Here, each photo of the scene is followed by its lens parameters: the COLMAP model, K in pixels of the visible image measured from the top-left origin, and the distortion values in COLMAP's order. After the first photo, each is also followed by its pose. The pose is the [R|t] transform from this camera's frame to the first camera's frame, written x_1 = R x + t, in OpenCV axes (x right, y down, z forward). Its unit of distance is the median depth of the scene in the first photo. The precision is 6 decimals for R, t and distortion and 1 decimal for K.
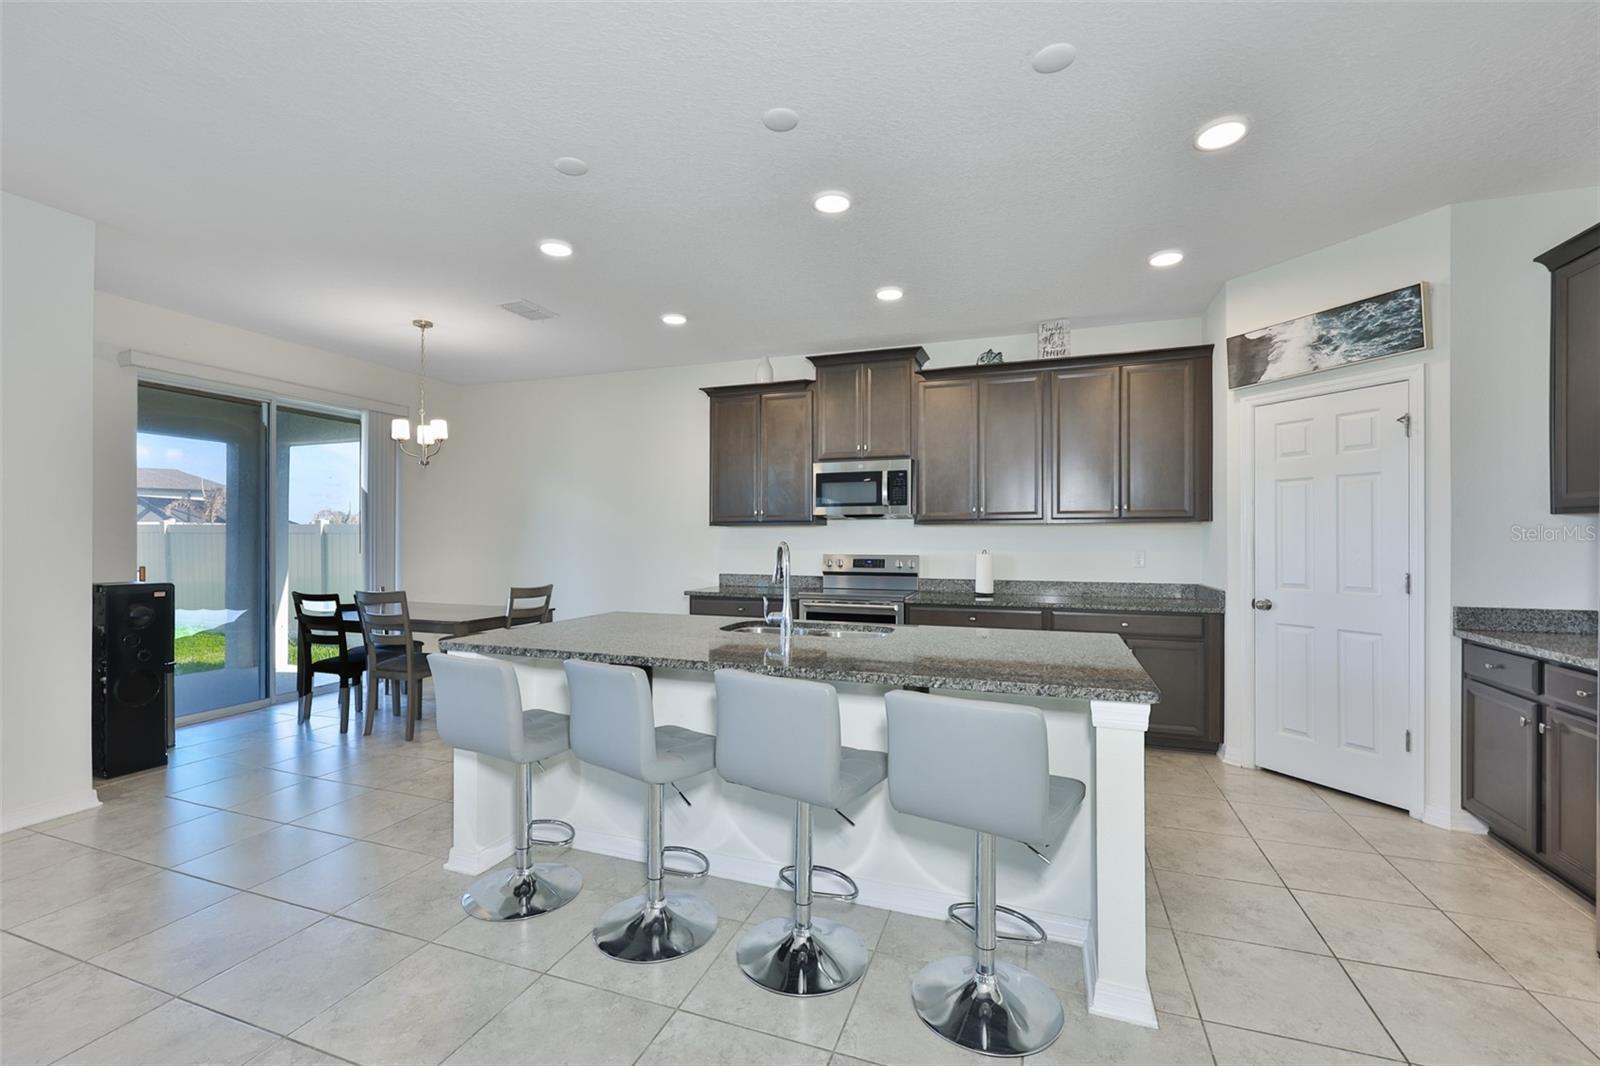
lens RADIAL K [[692.0, 0, 799.9], [0, 692.0, 542.3], [0, 0, 1]] dist [0.000278, 0.000349]
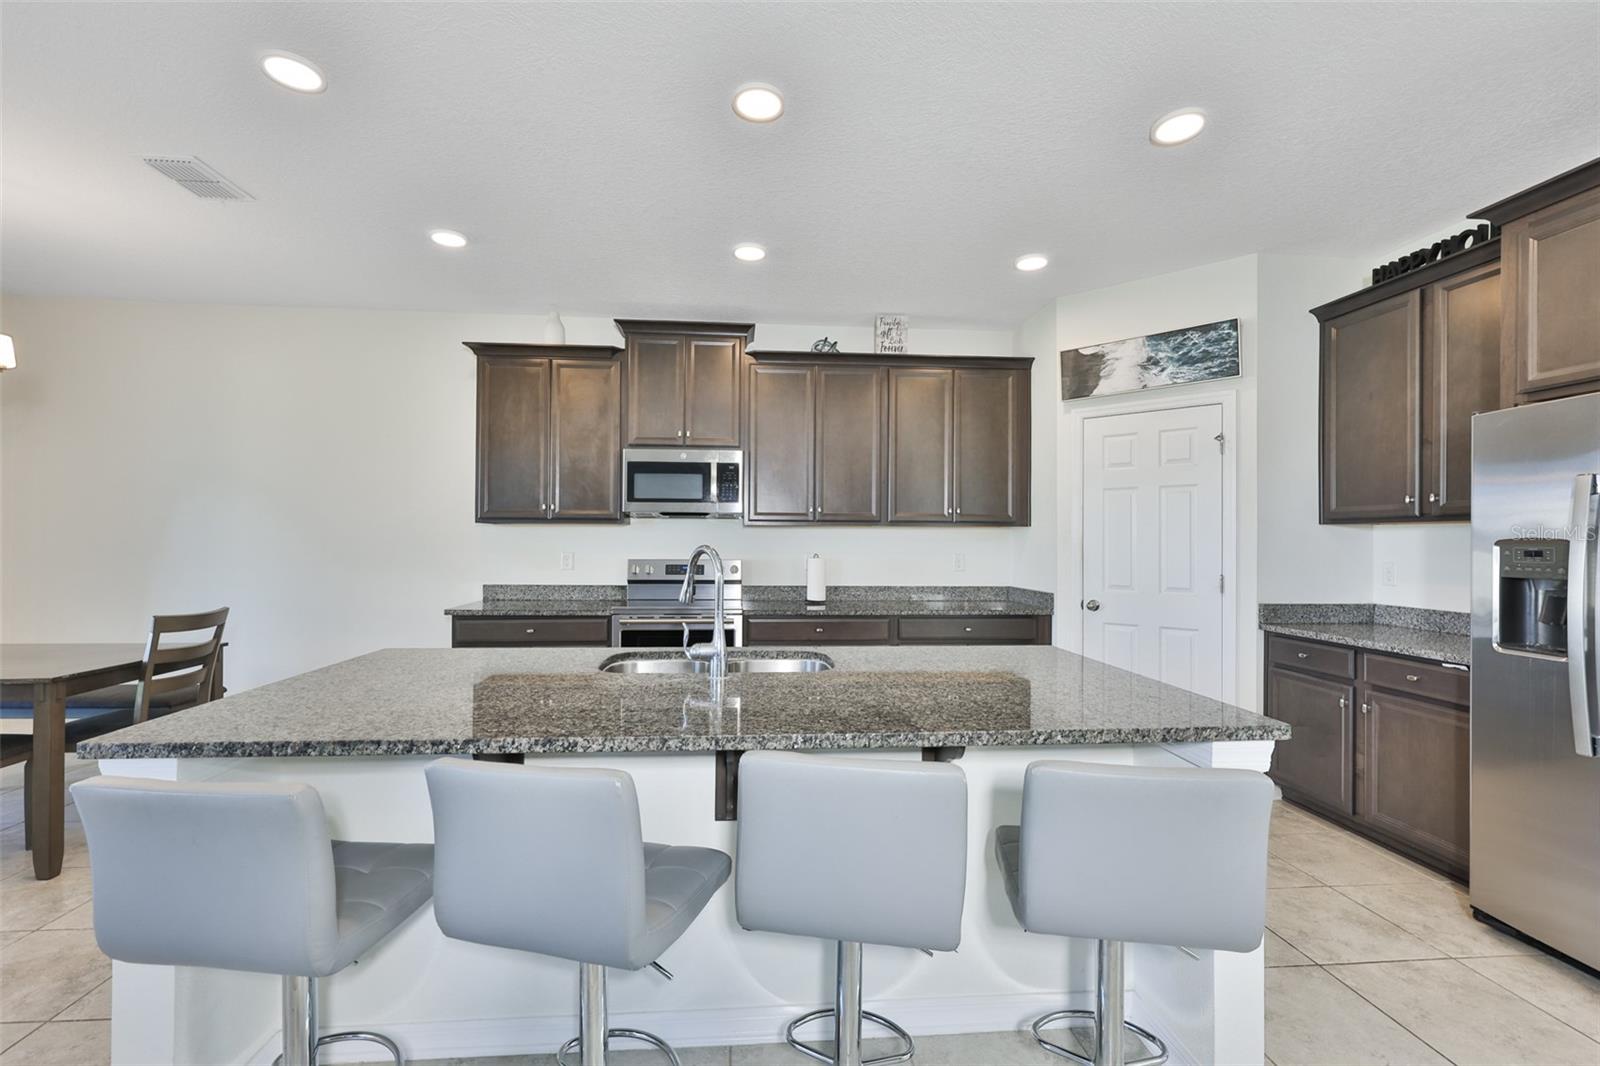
lens RADIAL K [[685.2, 0, 797.3], [0, 685.2, 541.4], [0, 0, 1]] dist [-0.000977, 0.000299]
pose [[0.907386, 0.005615, 0.420262, -0.150163], [-0.003919, 0.999980, -0.004898, -0.001122], [-0.420281, 0.002797, 0.907390, 0.193189]]
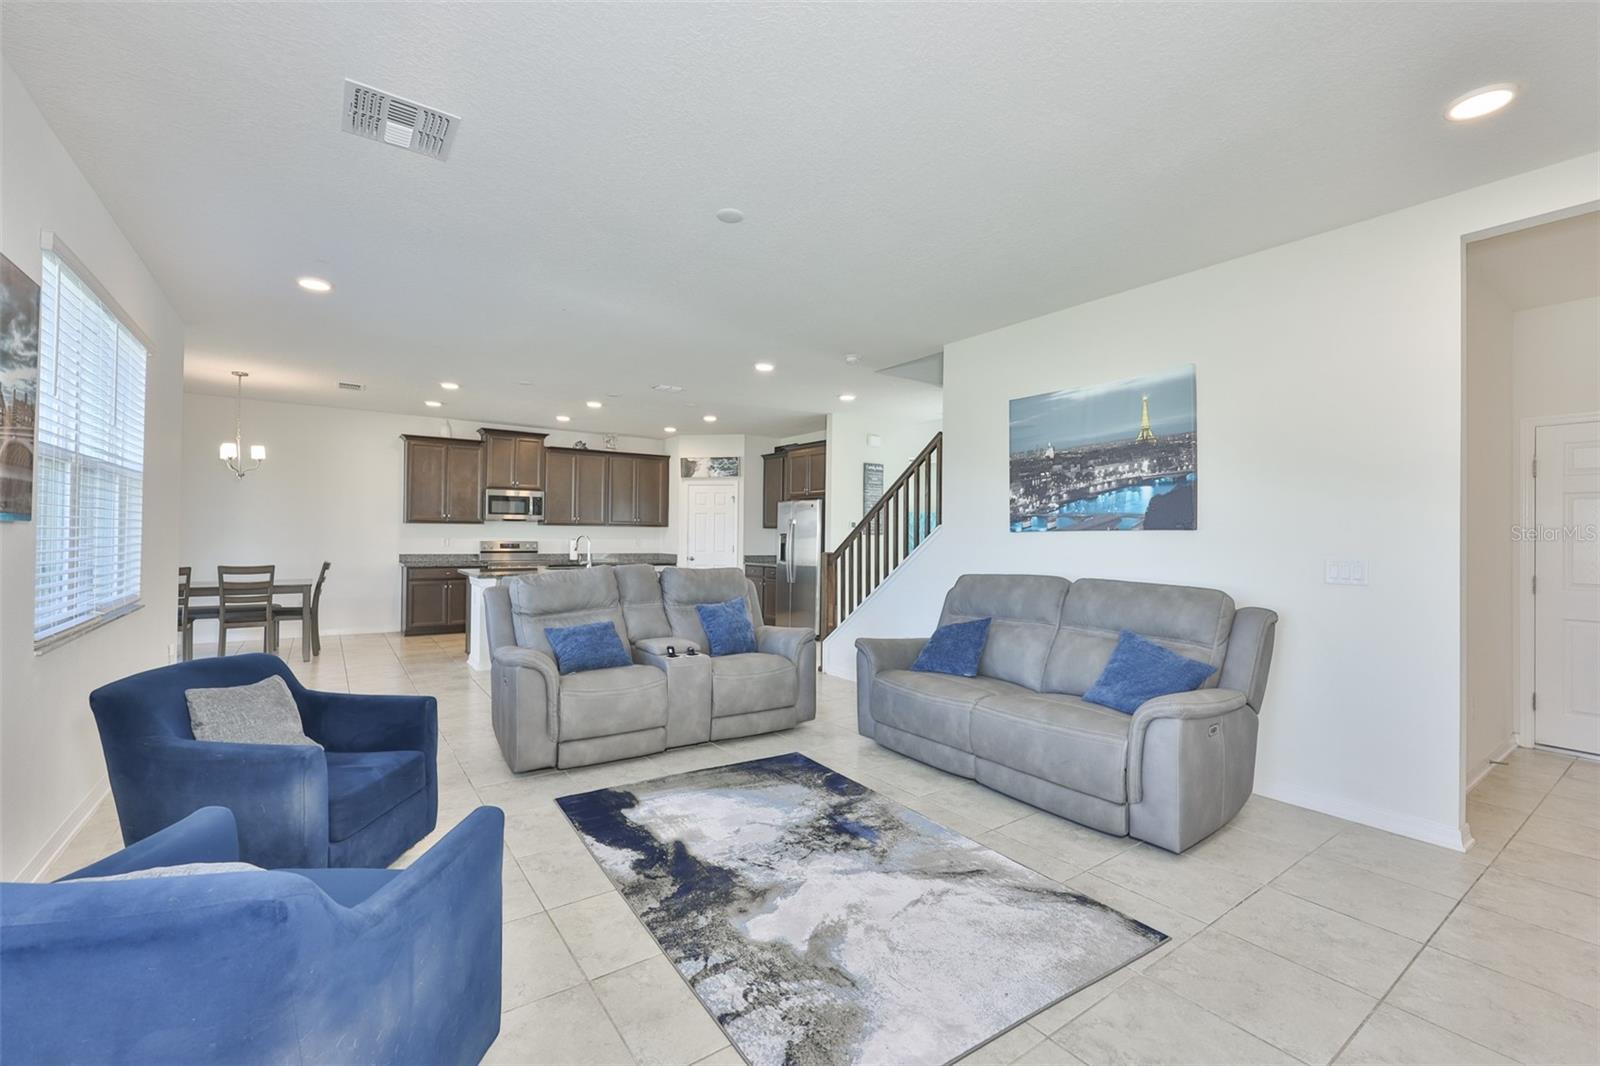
lens RADIAL K [[665.2, 0, 800.0], [0, 665.2, 533.0], [0, 0, 1]] dist [-0.002707, -0.000143]
pose [[0.571951, 0.009902, 0.820228, -1.016873], [-0.005392, 0.999951, -0.008312, 0.008039], [-0.820270, 0.000331, 0.571977, -0.699809]]
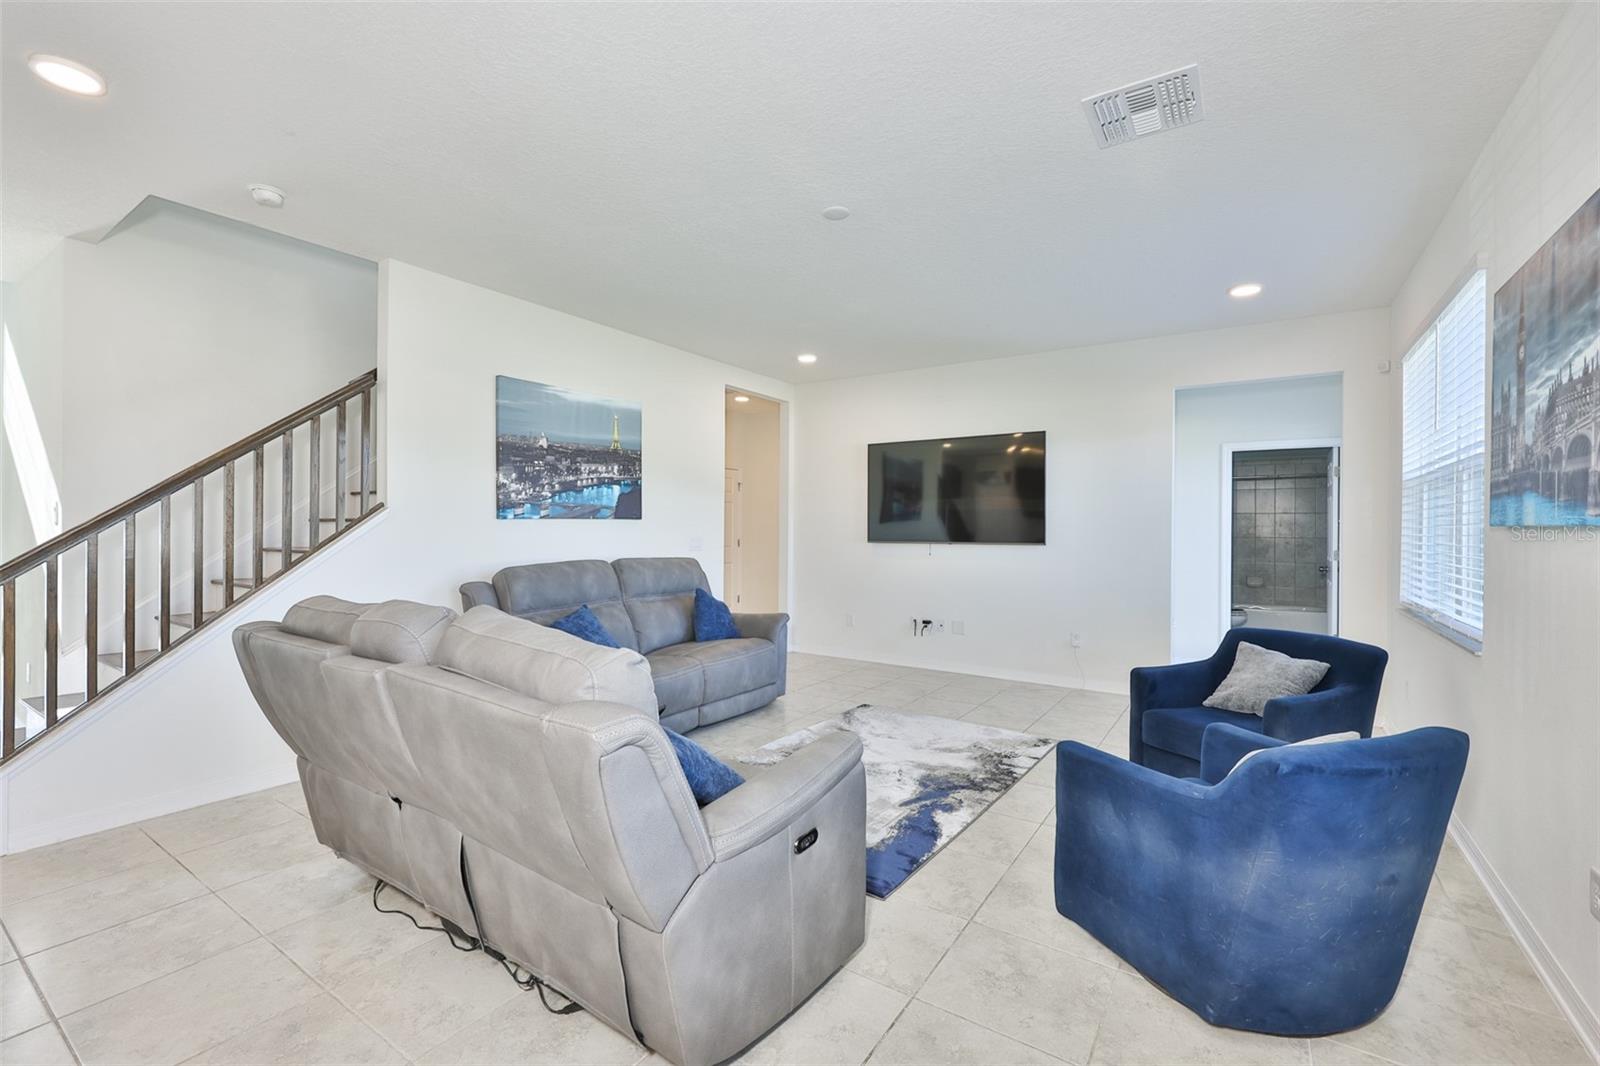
lens RADIAL K [[692.4, 0, 800.6], [0, 692.4, 518.4], [0, 0, 1]] dist [0.001250, 0.000148]
pose [[-0.969857, -0.005189, 0.243620, -0.658718], [-0.006898, 0.999957, -0.006163, -0.000926], [-0.243578, -0.007657, -0.969851, 0.427501]]
